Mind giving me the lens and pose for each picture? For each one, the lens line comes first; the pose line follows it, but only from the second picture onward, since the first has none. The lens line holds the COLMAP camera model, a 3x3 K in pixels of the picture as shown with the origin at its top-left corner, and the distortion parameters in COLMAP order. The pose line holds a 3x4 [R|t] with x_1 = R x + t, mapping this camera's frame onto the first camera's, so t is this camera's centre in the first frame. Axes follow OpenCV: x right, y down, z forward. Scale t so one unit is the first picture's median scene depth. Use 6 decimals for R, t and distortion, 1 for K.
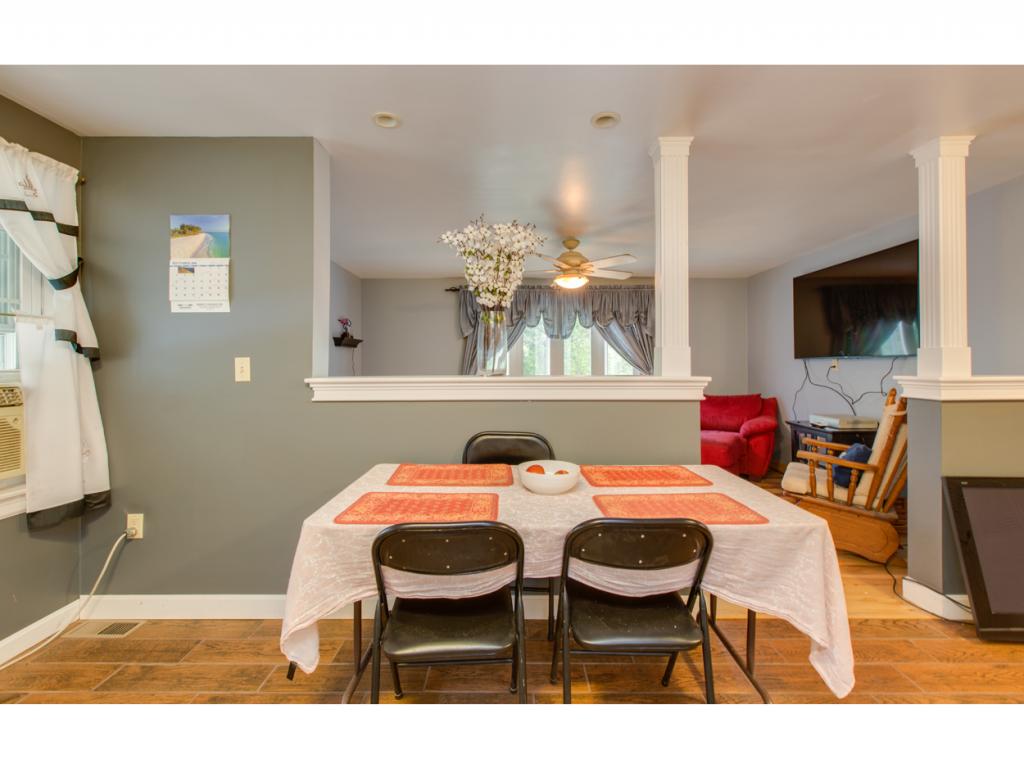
lens RADIAL K [[452.0, 0, 511.3], [0, 452.0, 364.2], [0, 0, 1]] dist [0.001326, 0.000206]
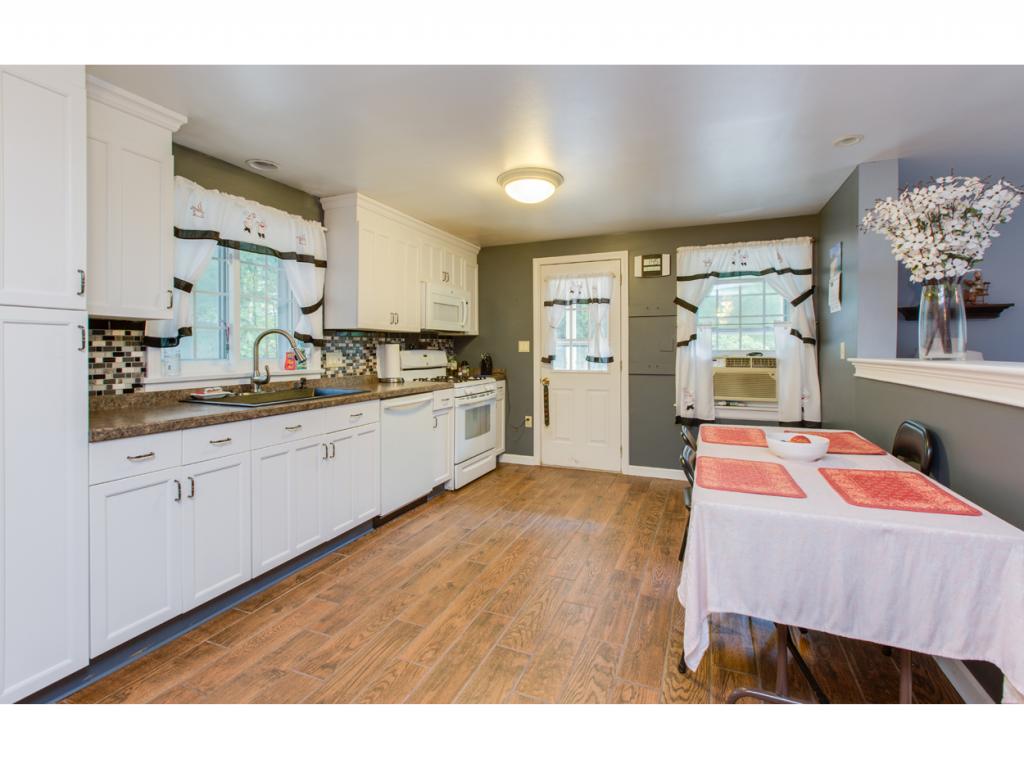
lens RADIAL K [[462.3, 0, 523.4], [0, 462.3, 352.5], [0, 0, 1]] dist [0.000830, 0.000305]
pose [[-0.369446, 0.009060, -0.929208, 0.600068], [0.004496, 0.999958, 0.007962, 0.000666], [0.929241, -0.001236, -0.369472, 0.337389]]
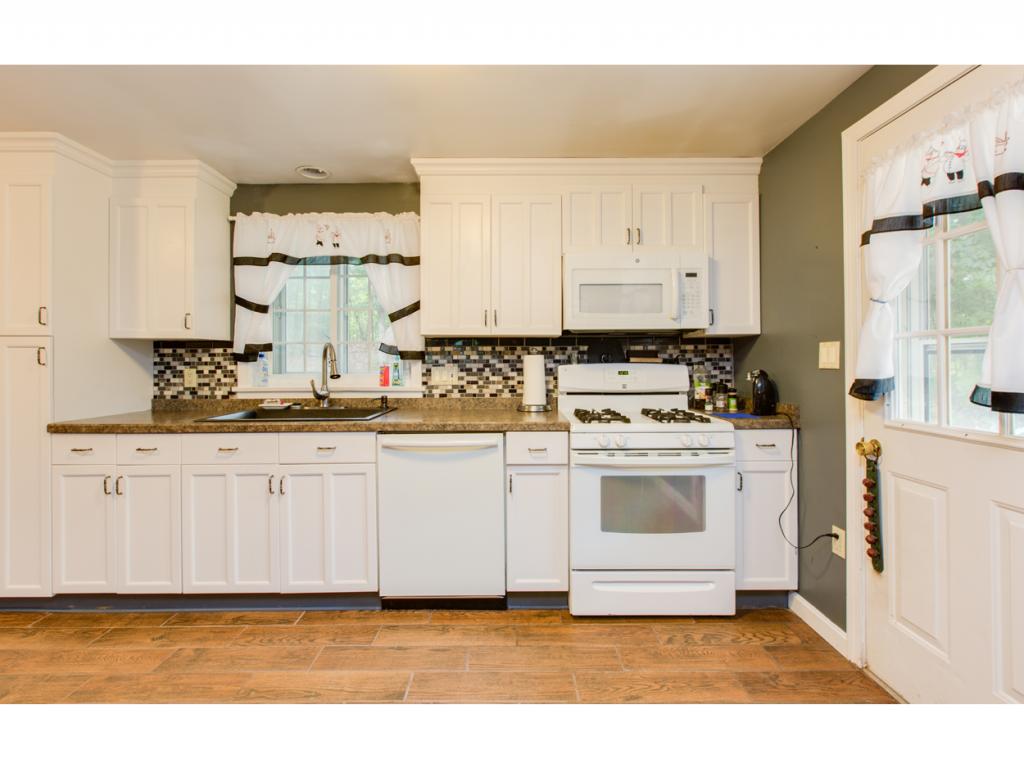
lens RADIAL K [[464.6, 0, 511.4], [0, 464.6, 359.3], [0, 0, 1]] dist [0.004445, -0.000082]
pose [[-0.999981, 0.006181, -0.000654, -0.175147], [0.006187, 0.999943, -0.008733, 0.001448], [0.000600, -0.008737, -0.999962, 0.390898]]
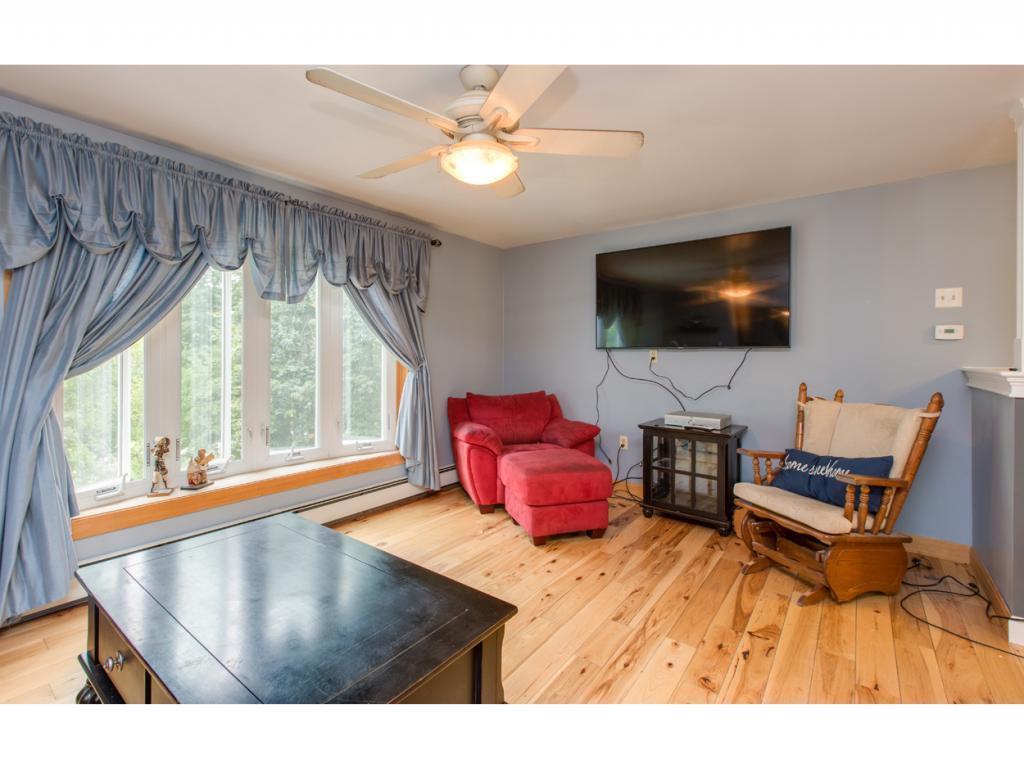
lens RADIAL K [[470.7, 0, 504.5], [0, 470.7, 357.8], [0, 0, 1]] dist [-0.000886, -0.000538]
pose [[0.617087, -0.000783, 0.786894, -0.212362], [-0.006777, 0.999957, 0.006309, 0.000719], [-0.786866, -0.009227, 0.617056, 0.697421]]
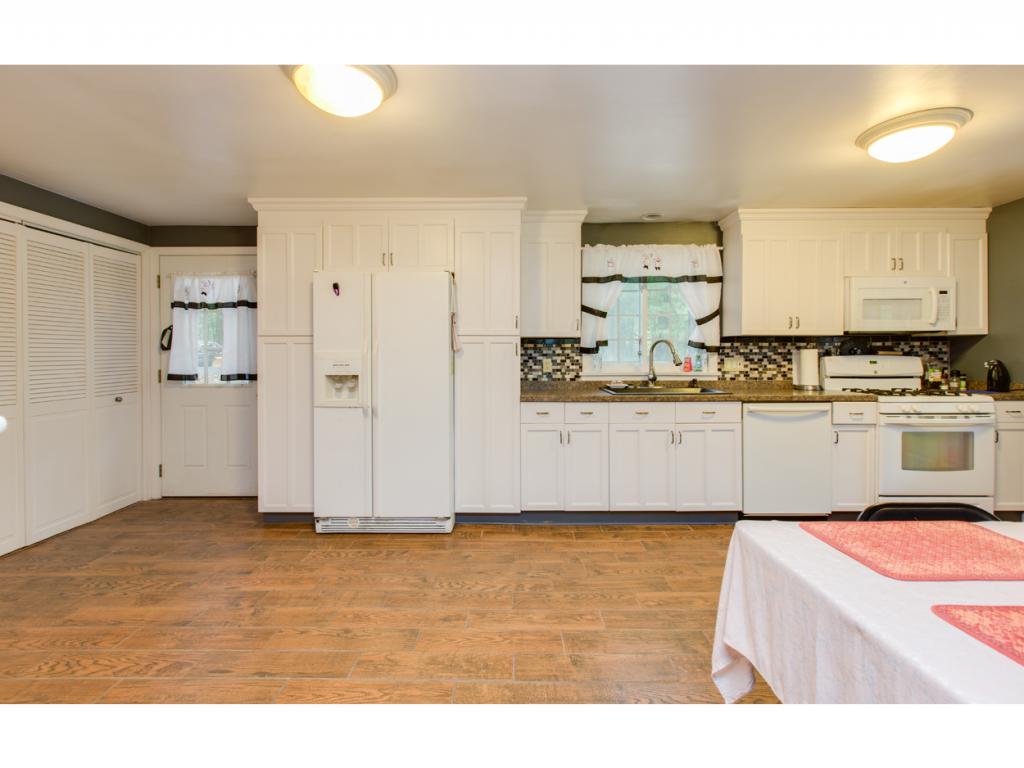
lens RADIAL K [[464.6, 0, 511.4], [0, 464.6, 359.3], [0, 0, 1]] dist [0.004445, -0.000082]
pose [[-0.999977, 0.004226, 0.005275, 0.378236], [0.004253, 0.999977, 0.005194, 0.002455], [-0.005253, 0.005216, -0.999973, 0.645951]]
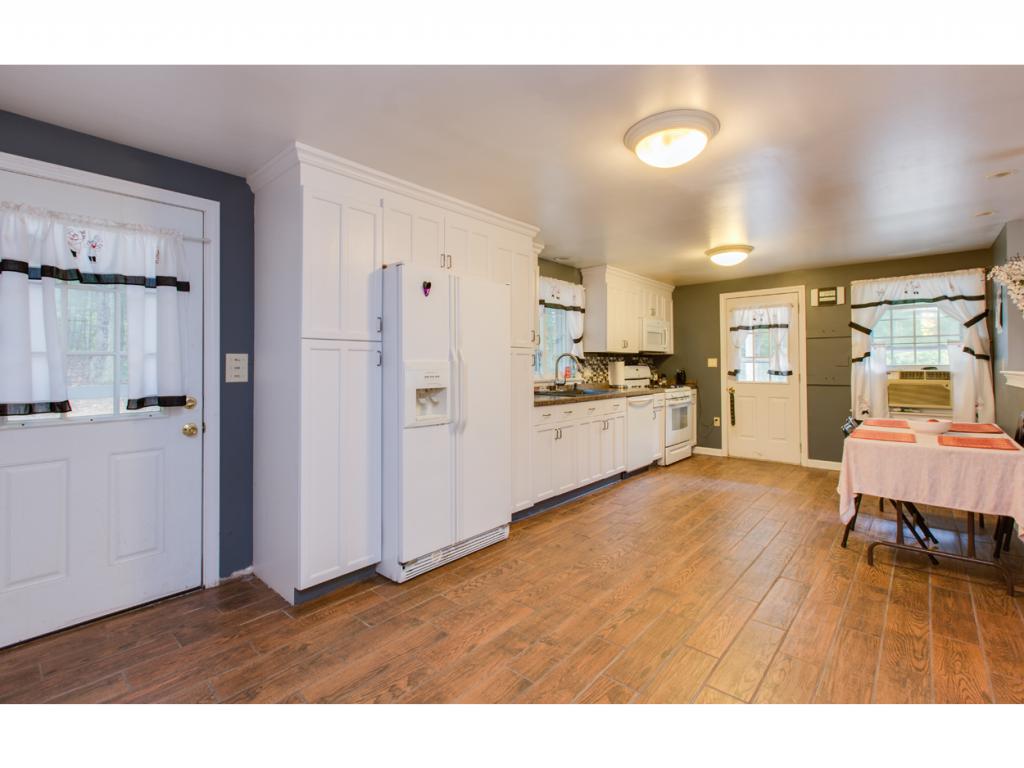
lens RADIAL K [[469.3, 0, 515.6], [0, 469.3, 358.8], [0, 0, 1]] dist [-0.001117, -0.000414]
pose [[-0.651460, -0.006493, -0.758655, 1.089271], [0.007371, 0.999862, -0.014887, 0.000228], [0.758647, -0.015290, -0.651323, 0.413168]]
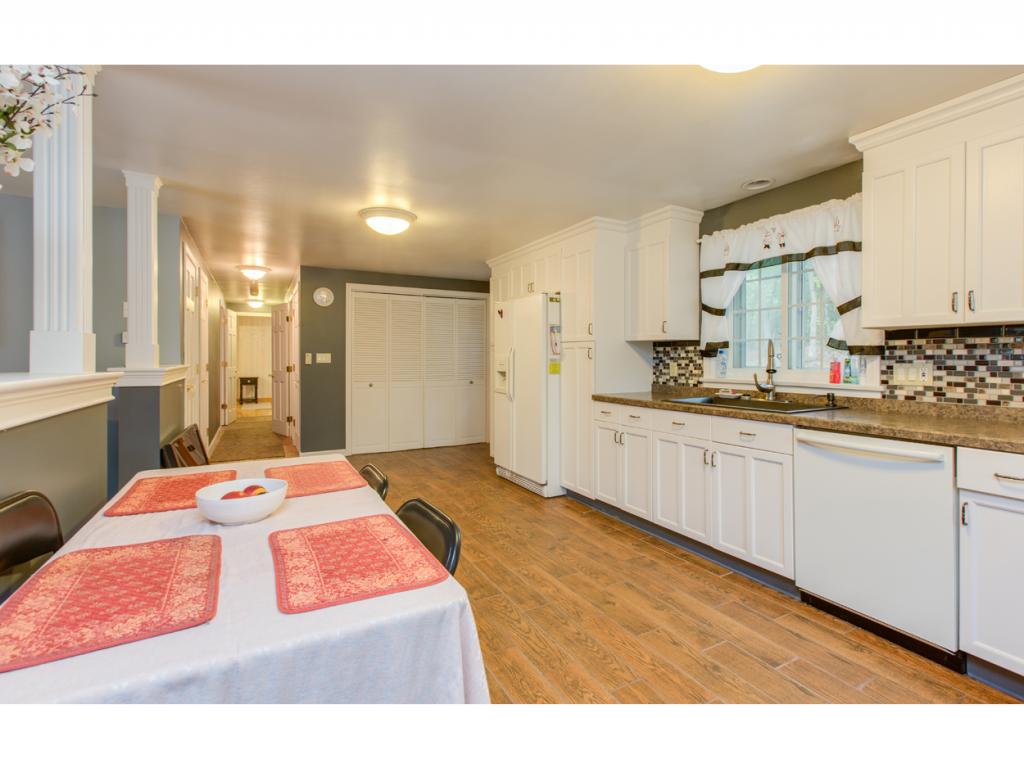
lens RADIAL K [[470.7, 0, 504.5], [0, 470.7, 357.8], [0, 0, 1]] dist [-0.000886, -0.000538]
pose [[-0.467895, 0.002414, 0.883781, -0.357636], [-0.002166, 0.999990, -0.003878, 0.001995], [-0.883782, -0.003729, -0.467885, 0.419365]]
